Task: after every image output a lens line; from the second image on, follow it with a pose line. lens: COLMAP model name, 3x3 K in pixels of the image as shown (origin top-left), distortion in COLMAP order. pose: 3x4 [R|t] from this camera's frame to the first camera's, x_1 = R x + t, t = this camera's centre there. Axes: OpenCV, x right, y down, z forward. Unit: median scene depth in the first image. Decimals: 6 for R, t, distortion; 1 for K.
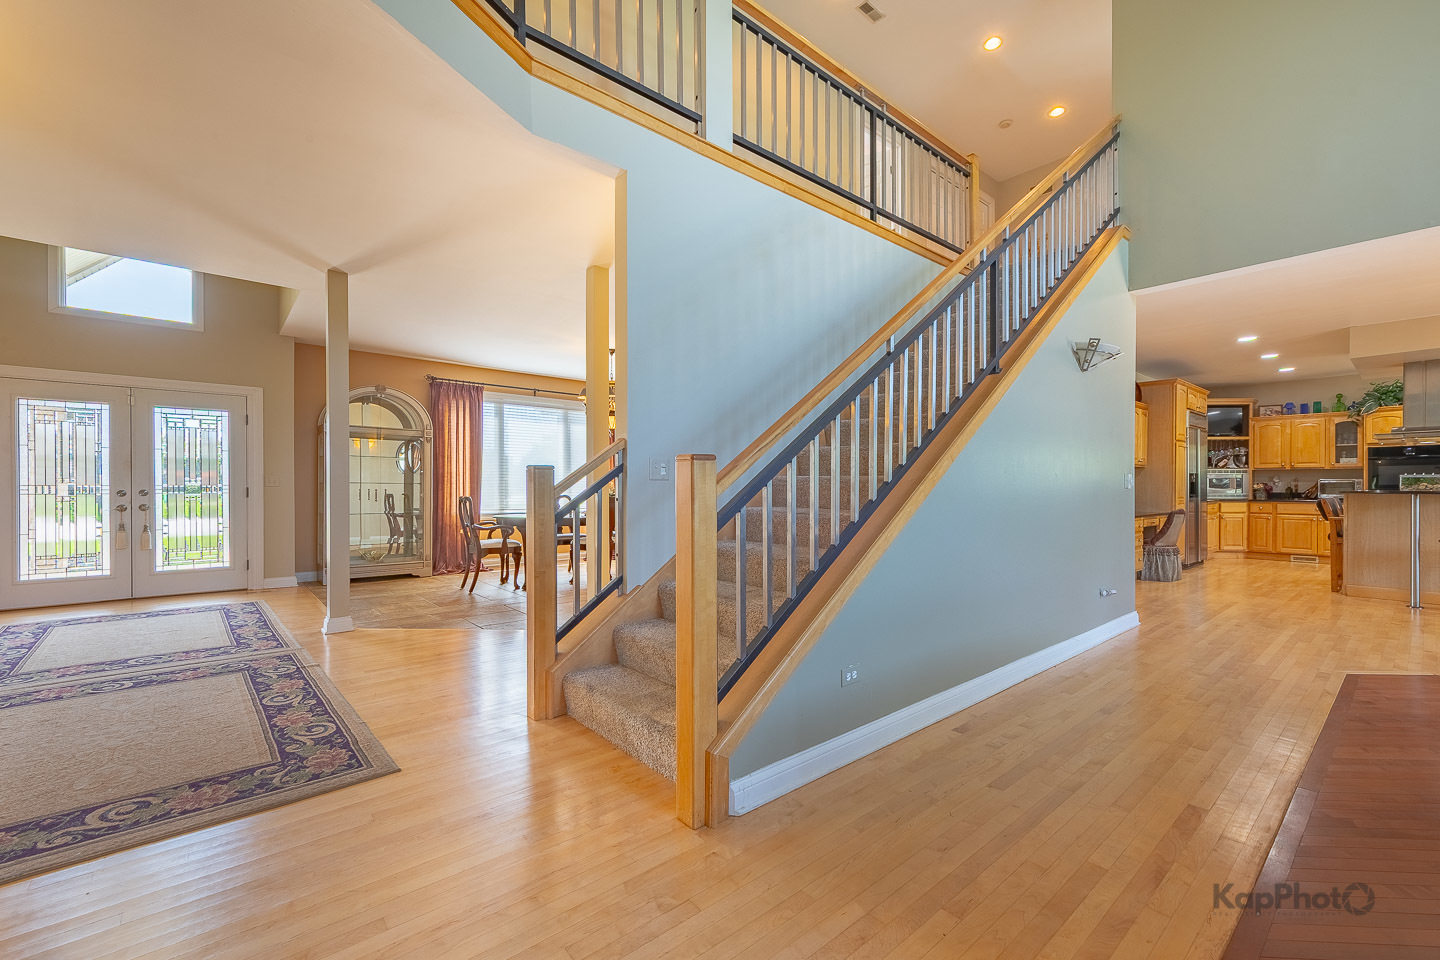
lens RADIAL K [[532.3, 0, 861.1], [0, 532.3, 491.3], [0, 0, 1]] dist [0.000335, -0.000112]
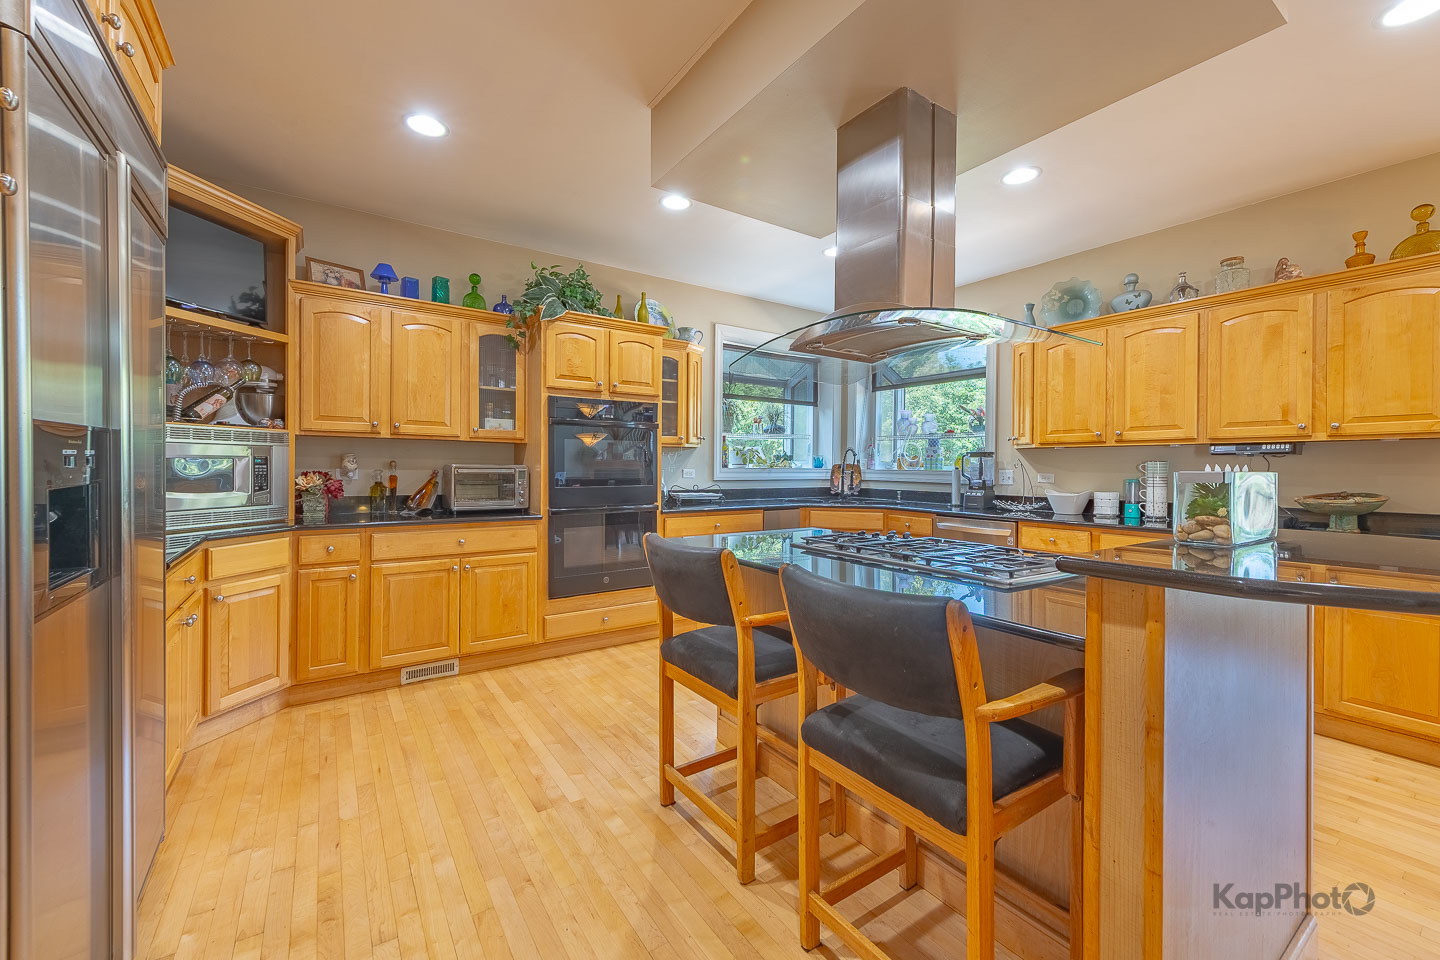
lens RADIAL K [[557.7, 0, 617.0], [0, 557.7, 472.0], [0, 0, 1]] dist [0.012563, -0.000007]
pose [[0.272736, -0.007638, 0.962059, 0.468173], [-0.001036, 0.999966, 0.008232, -0.020493], [-0.962088, -0.003241, 0.272719, 0.740936]]
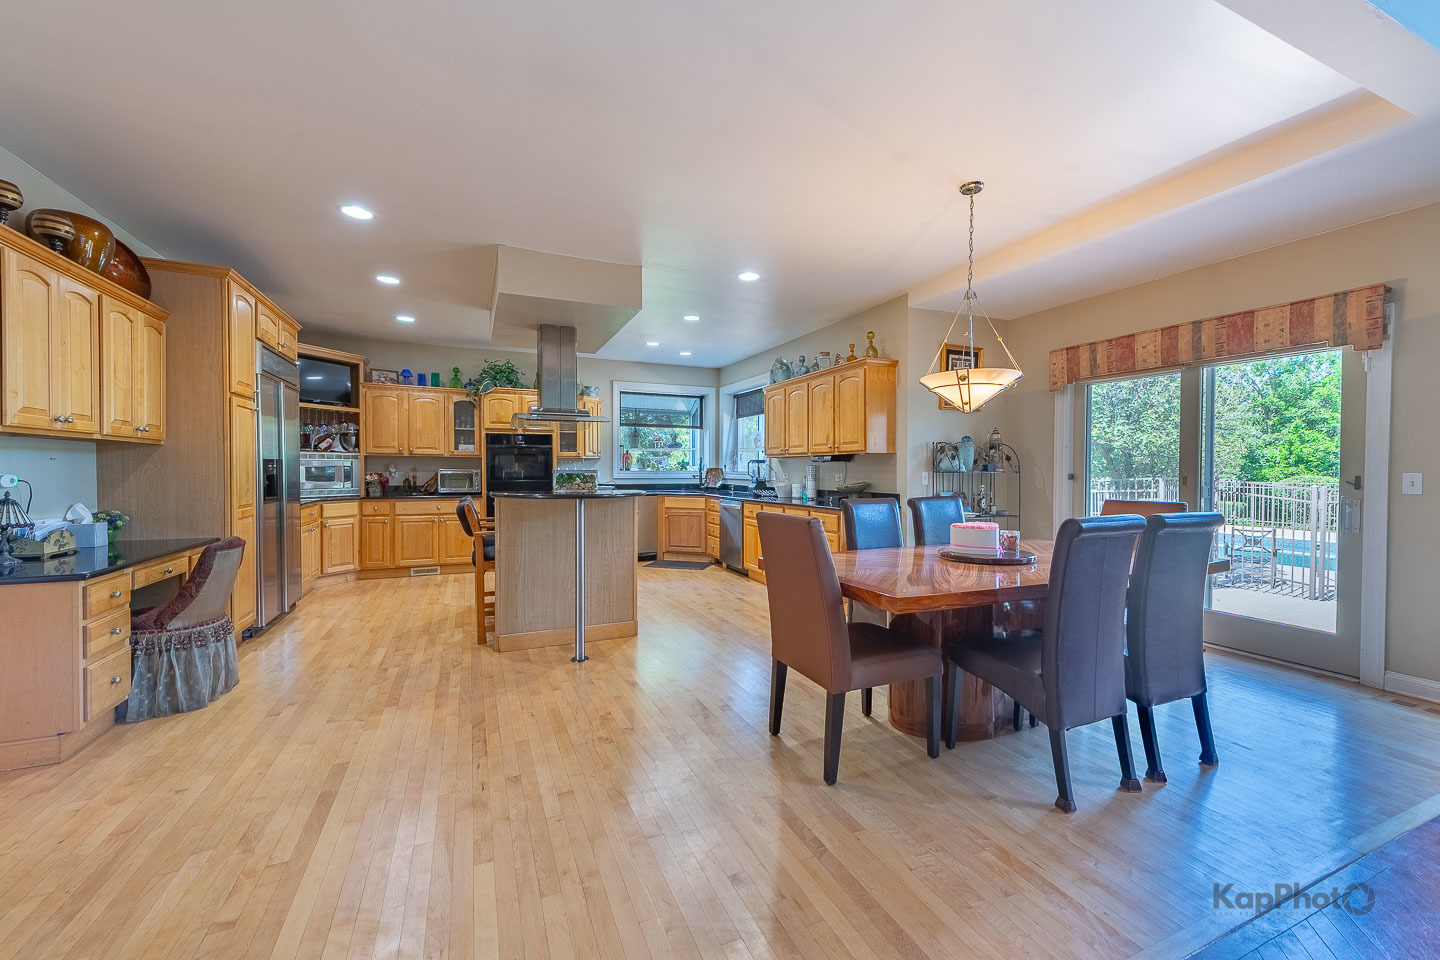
lens RADIAL K [[532.5, 0, 623.2], [0, 532.5, 483.5], [0, 0, 1]] dist [0.001020, -0.000036]
pose [[0.459380, -0.019250, 0.888031, 0.265928], [0.002410, 0.999788, 0.020426, -0.016839], [-0.888237, -0.007243, 0.459329, 0.372995]]
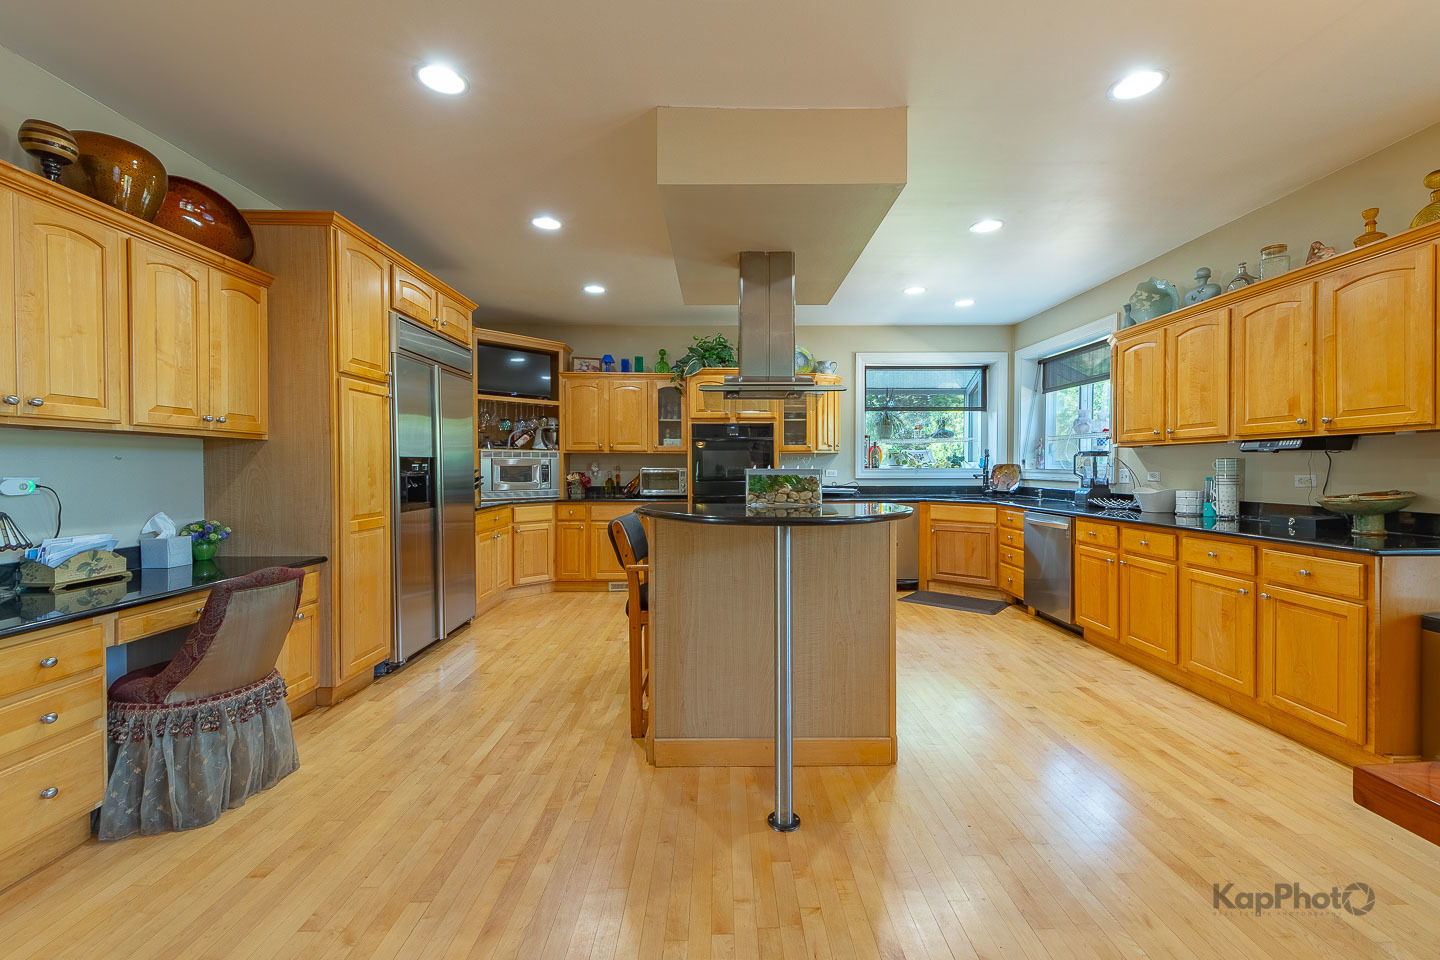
lens RADIAL K [[504.7, 0, 684.6], [0, 504.7, 476.7], [0, 0, 1]] dist [0.001895, -0.000009]
pose [[0.736175, -0.011903, 0.676687, 0.447211], [0.004990, 0.999914, 0.012161, -0.018811], [-0.676773, -0.005576, 0.736170, 0.467404]]
